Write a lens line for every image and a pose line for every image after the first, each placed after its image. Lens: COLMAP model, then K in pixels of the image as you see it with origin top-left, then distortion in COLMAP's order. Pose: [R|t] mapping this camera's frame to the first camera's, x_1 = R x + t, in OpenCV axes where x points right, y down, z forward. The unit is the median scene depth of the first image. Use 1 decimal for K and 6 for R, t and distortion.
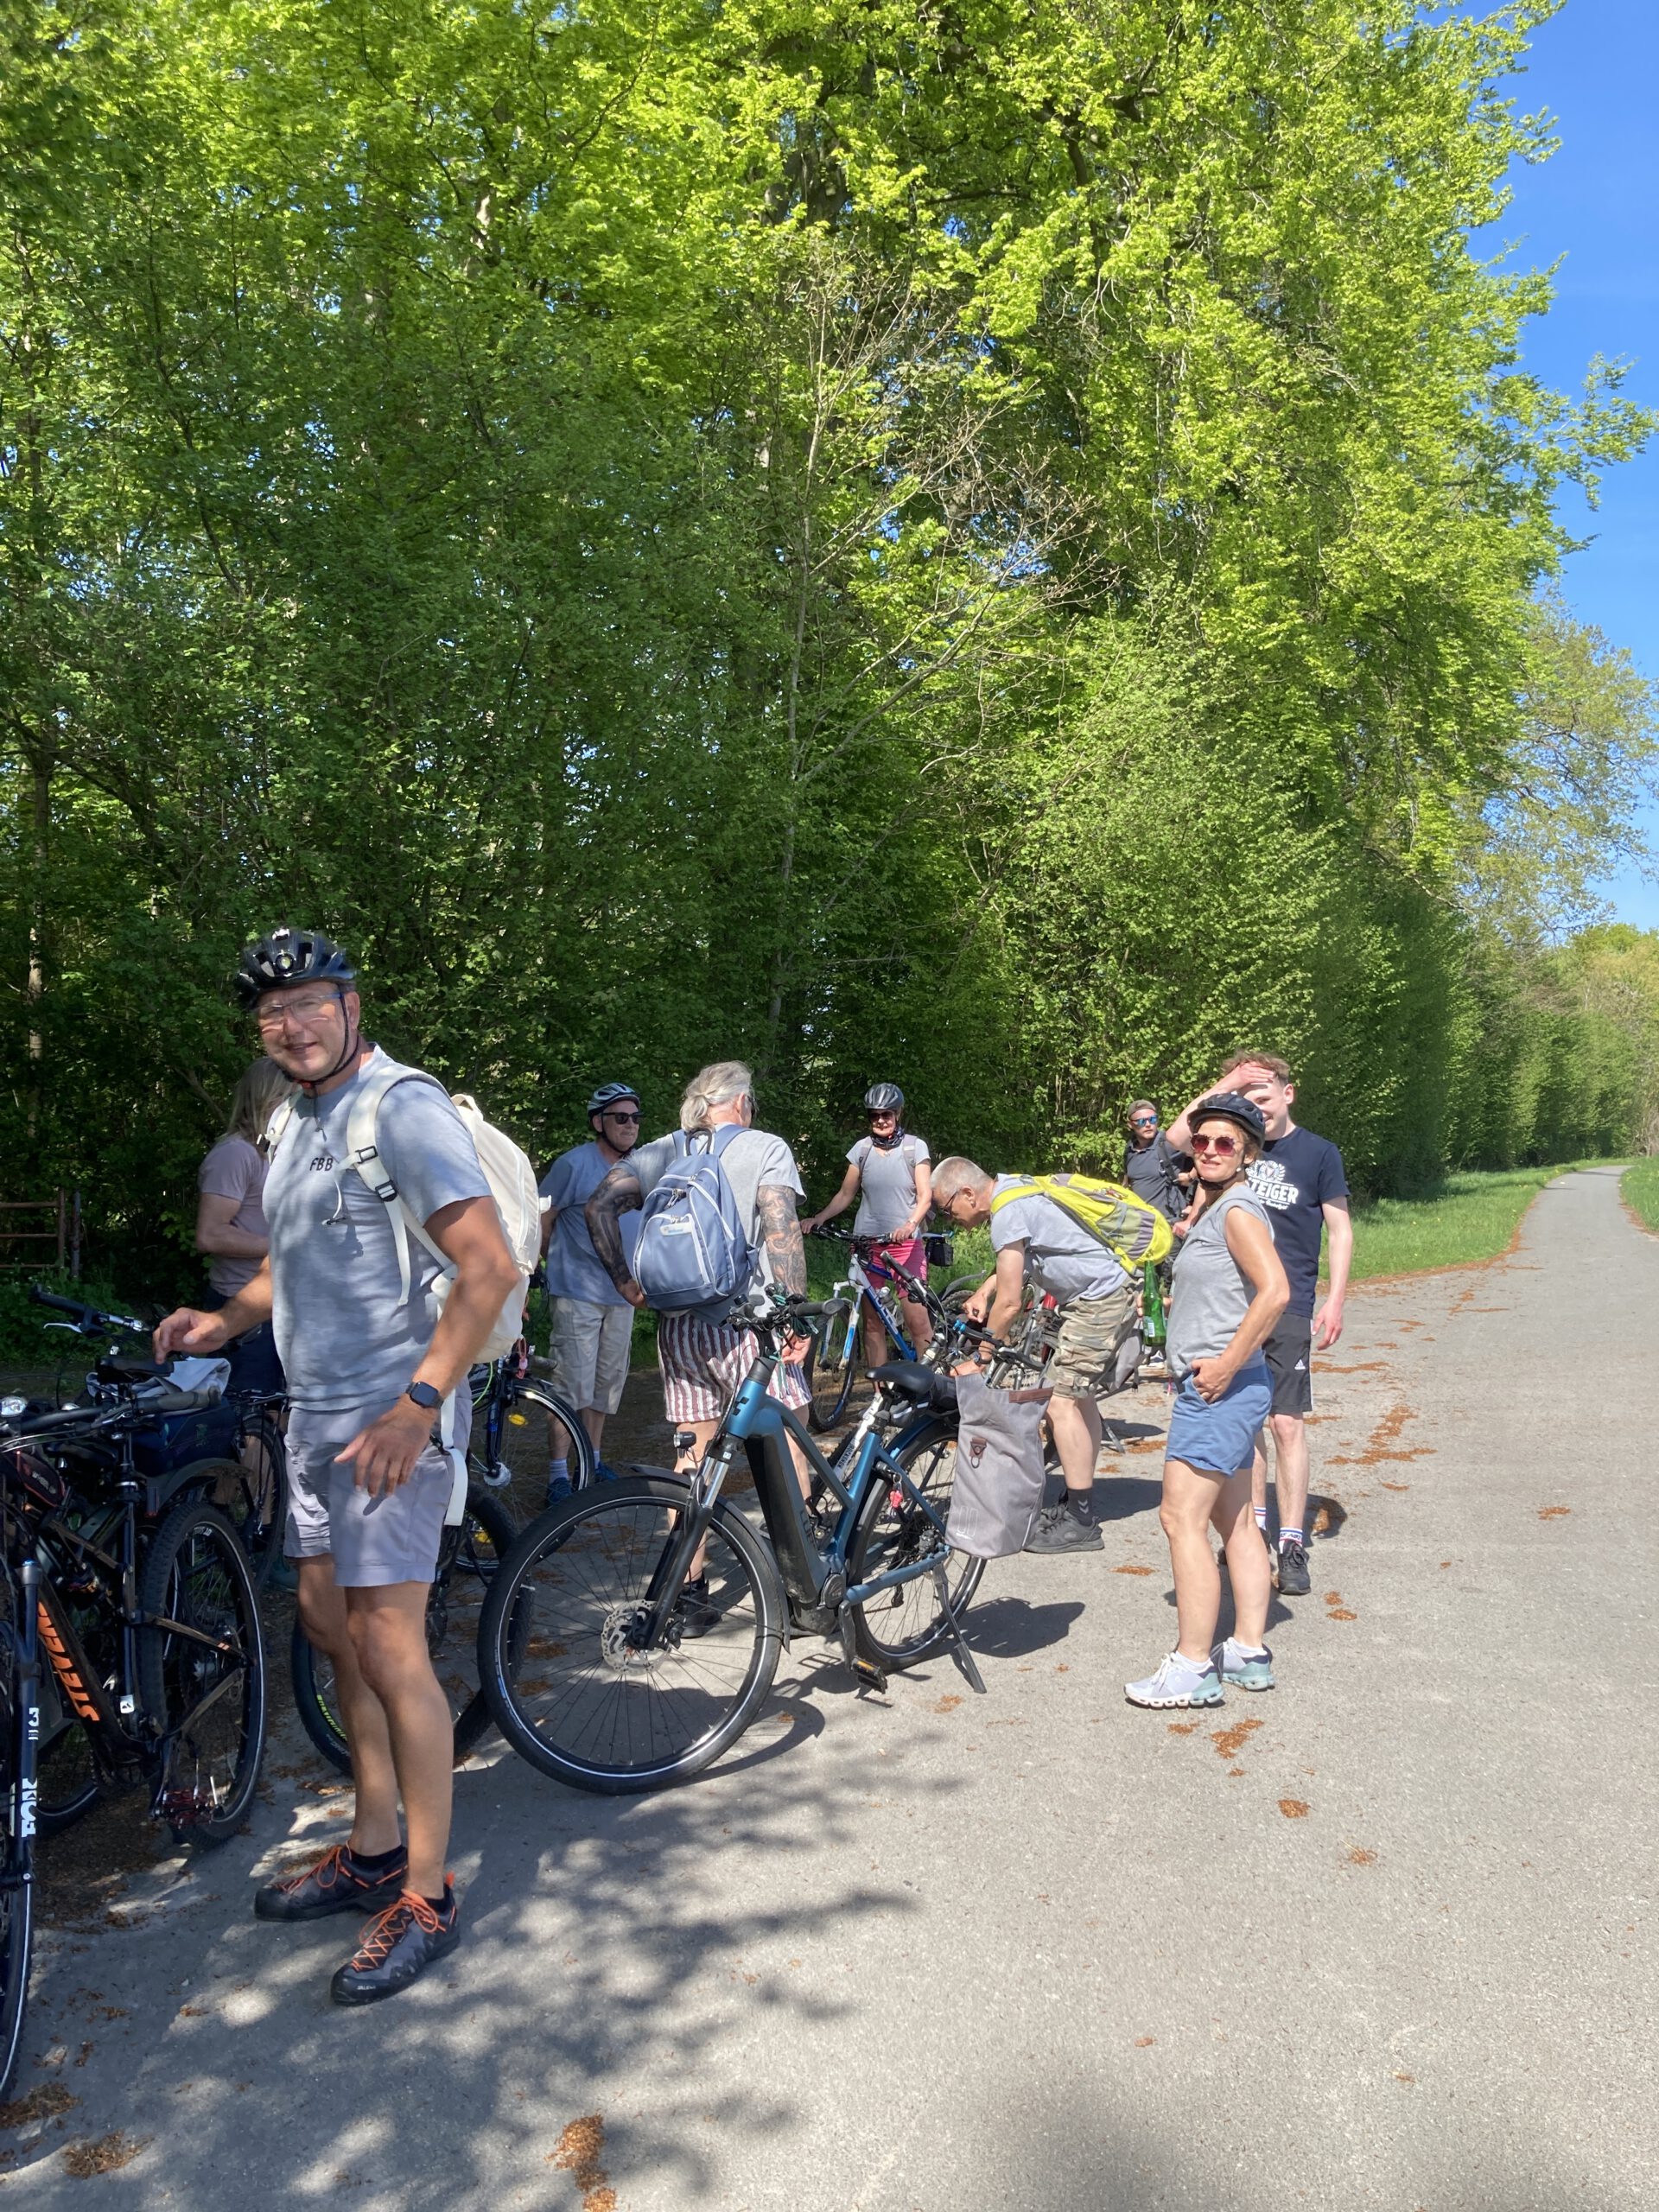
lens RADIAL K [[1797.1, 0, 891.3], [0, 1797.1, 1138.7], [0, 0, 1]] dist [0.033132, 0.005691]
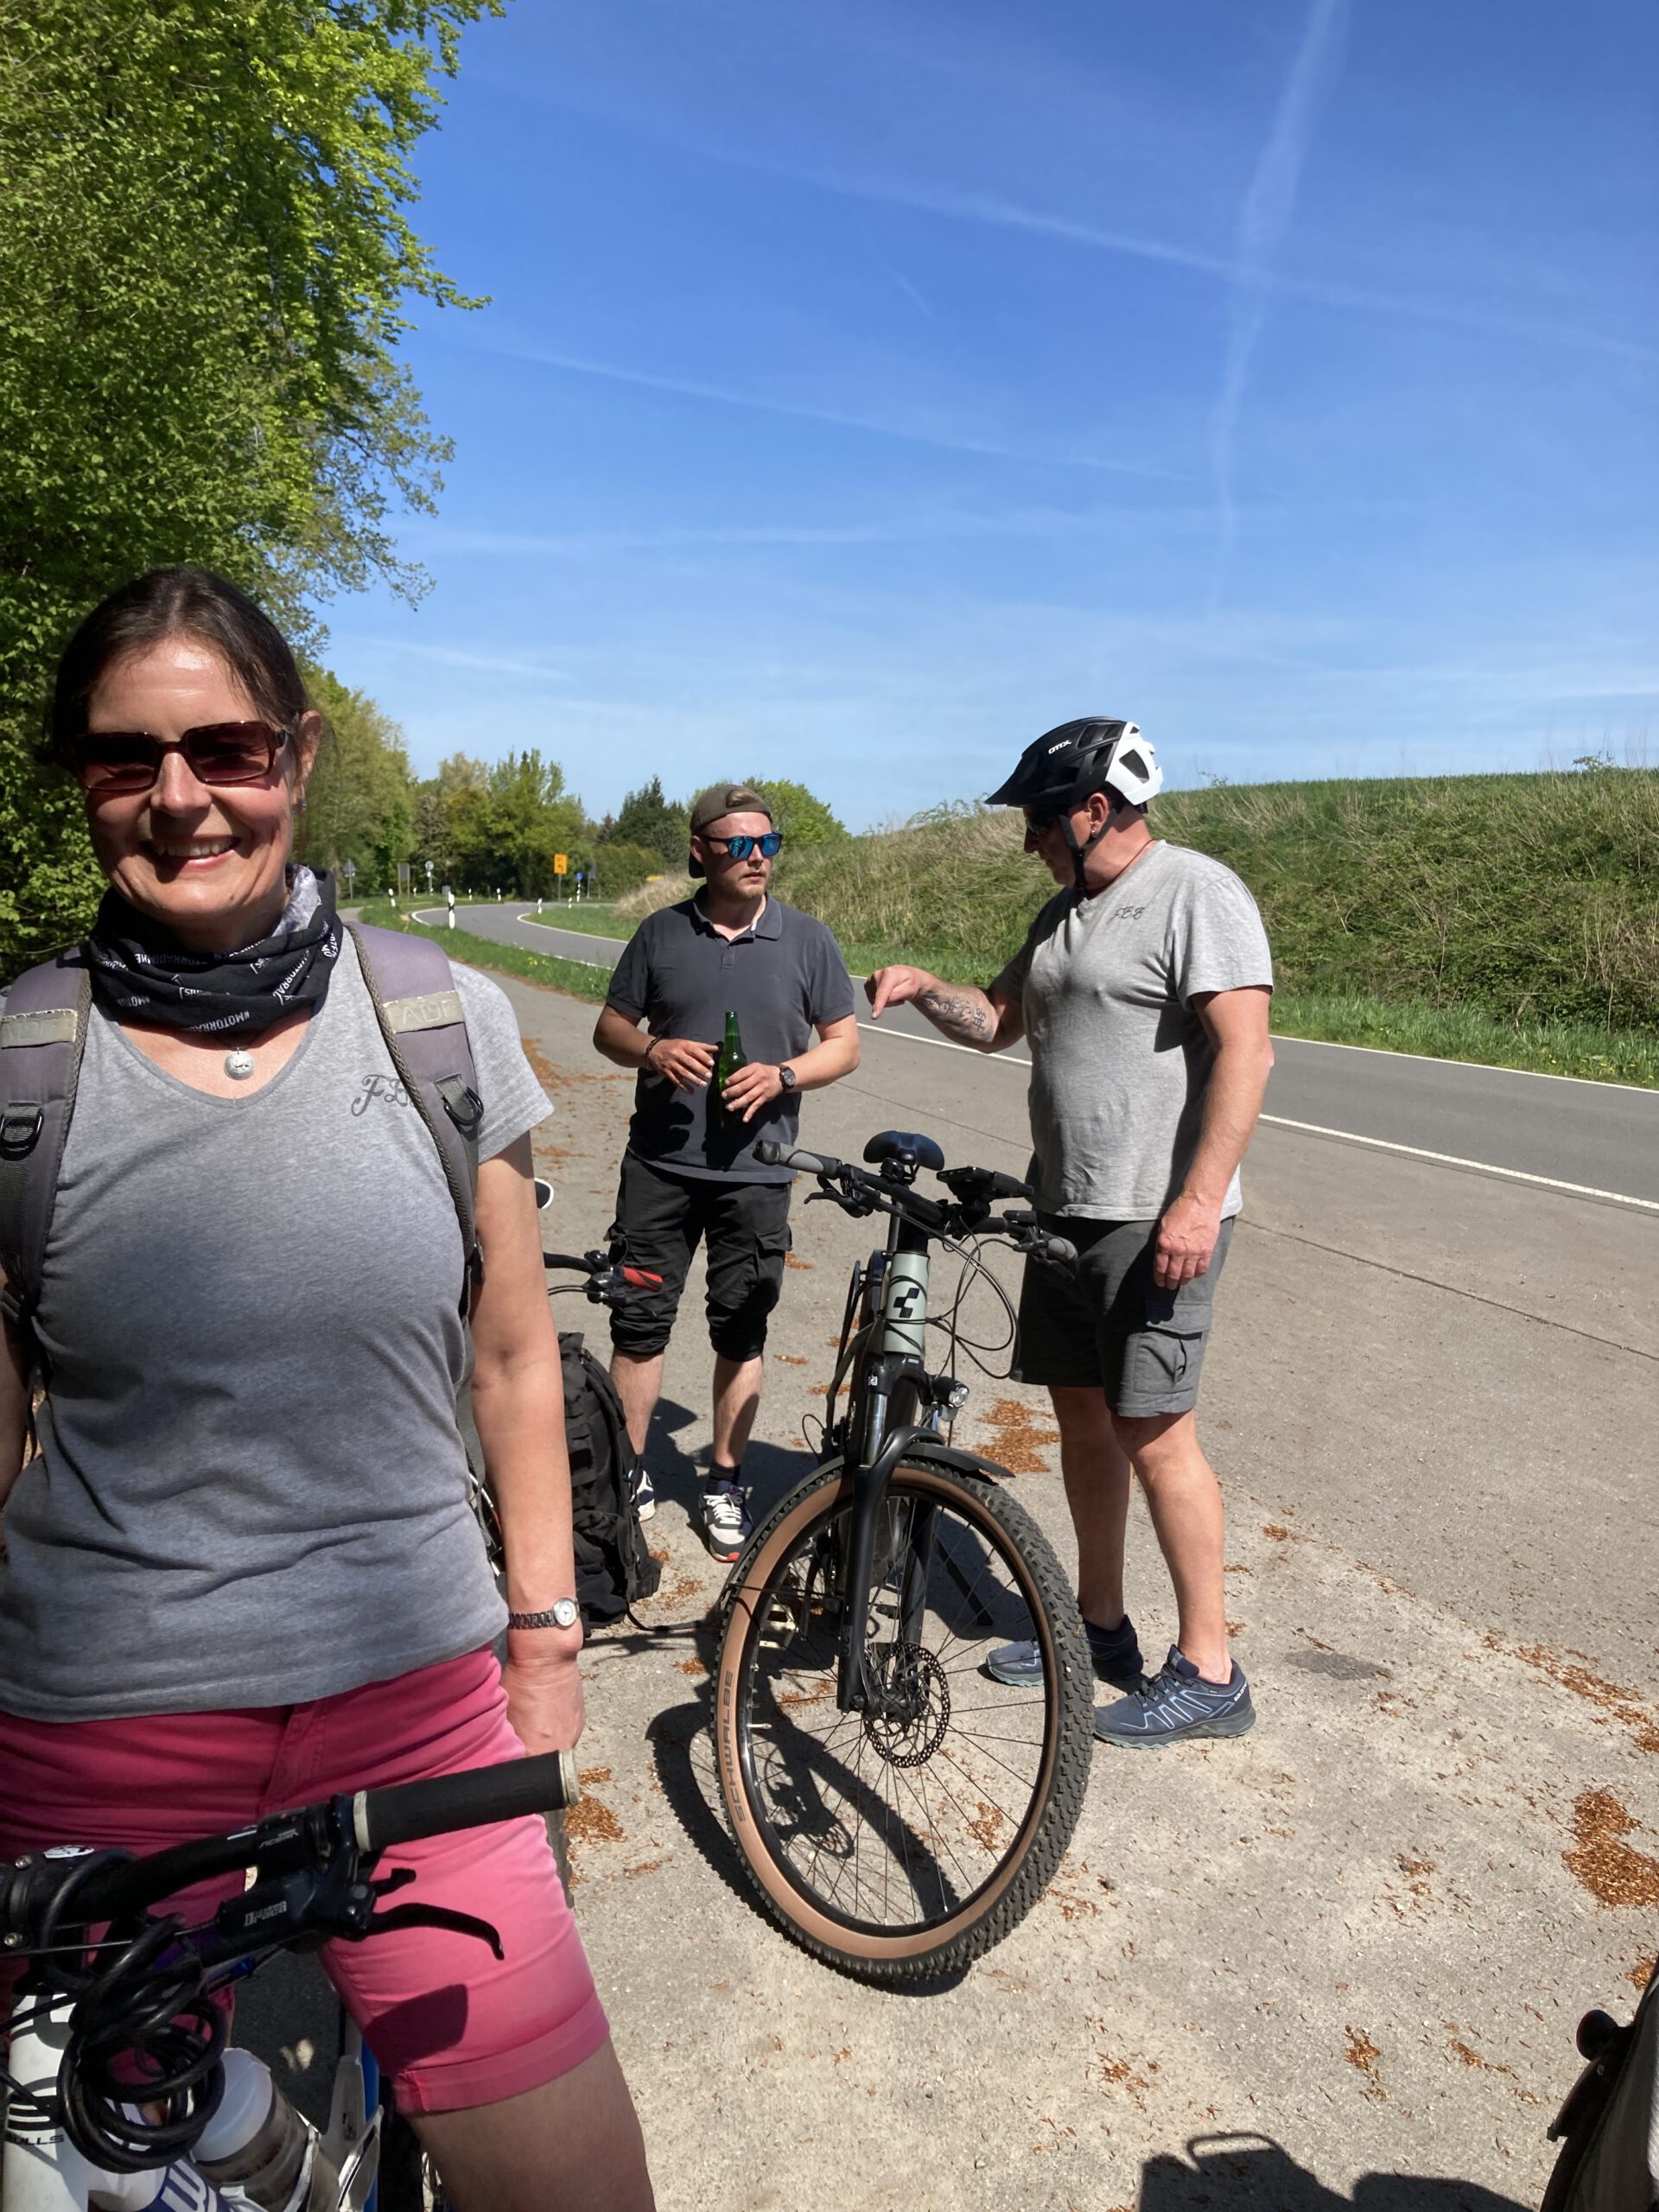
lens RADIAL K [[1797.2, 0, 861.5], [0, 1797.2, 1106.6], [0, 0, 1]] dist [0.032063, -0.003213]
pose [[0.758745, -0.072285, 0.647365, -0.032456], [-0.008598, 0.992626, 0.120915, -0.001465], [-0.651331, -0.097309, 0.752528, 0.423087]]
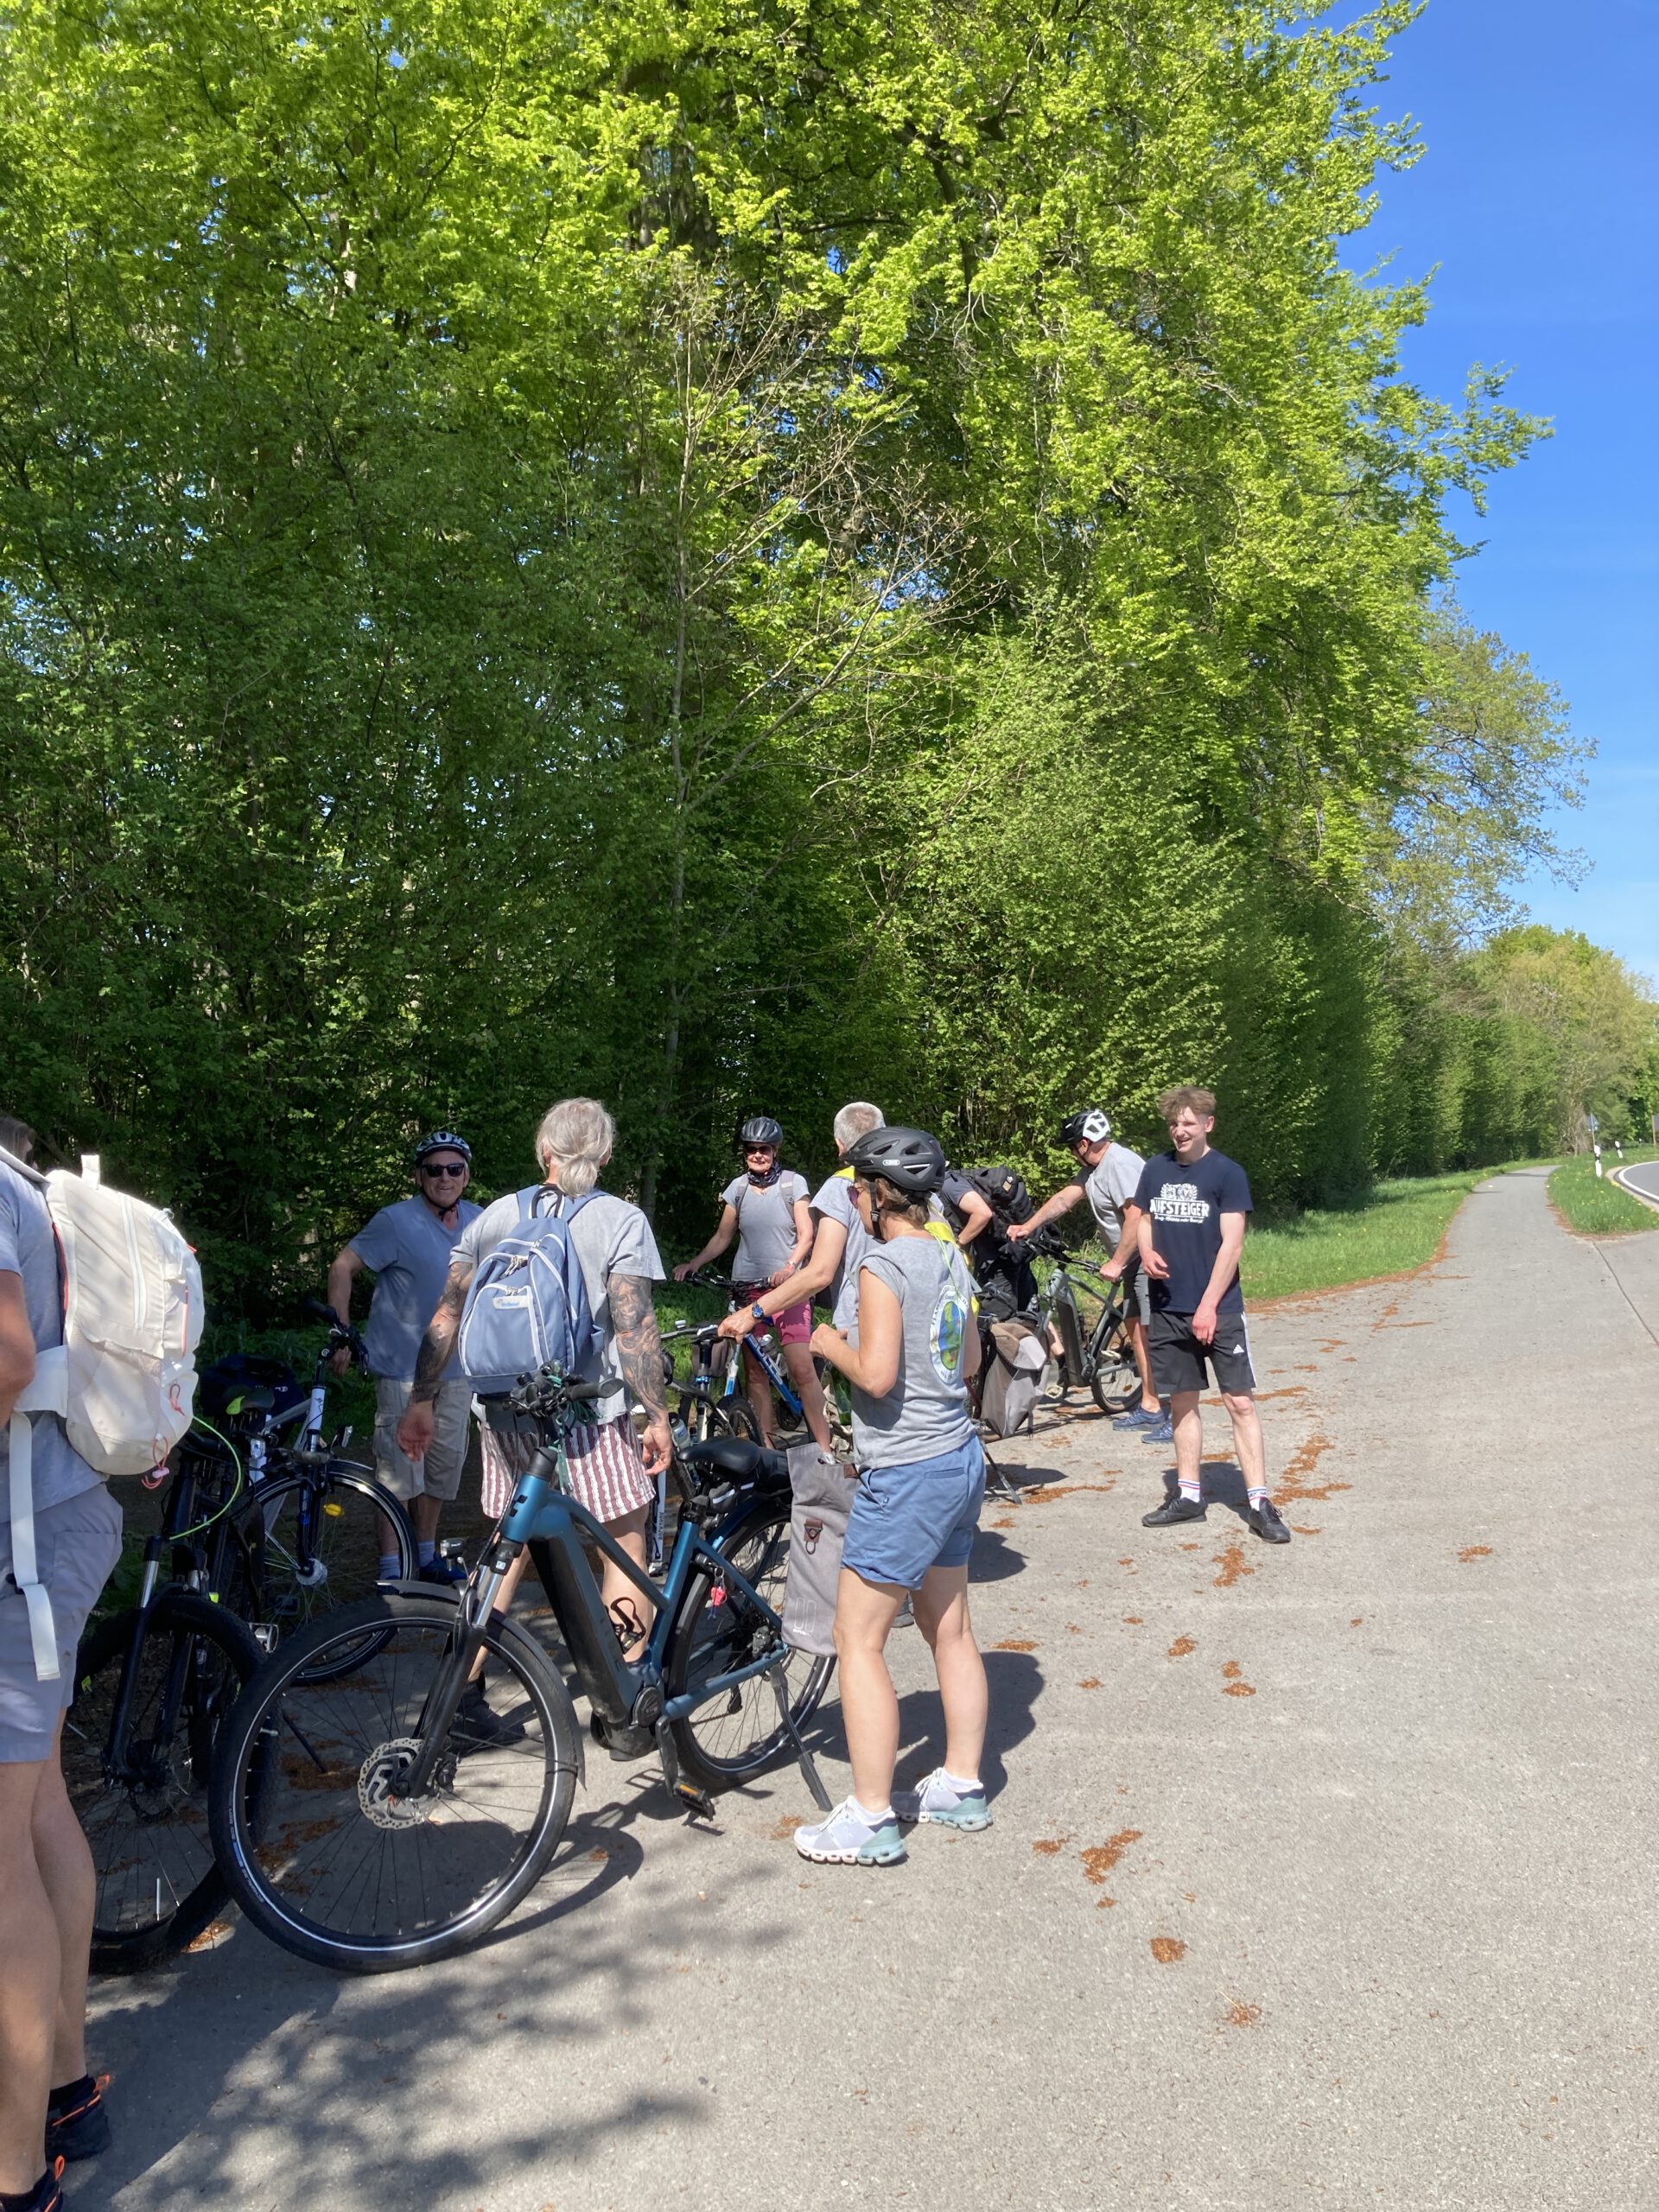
lens RADIAL K [[1797.2, 0, 861.5], [0, 1797.2, 1106.6], [0, 0, 1]] dist [0.032063, -0.003213]
pose [[0.998938, -0.041179, 0.020655, 0.017475], [0.041852, 0.998569, -0.033292, -0.001714], [-0.019255, 0.034122, 0.999232, 0.029714]]
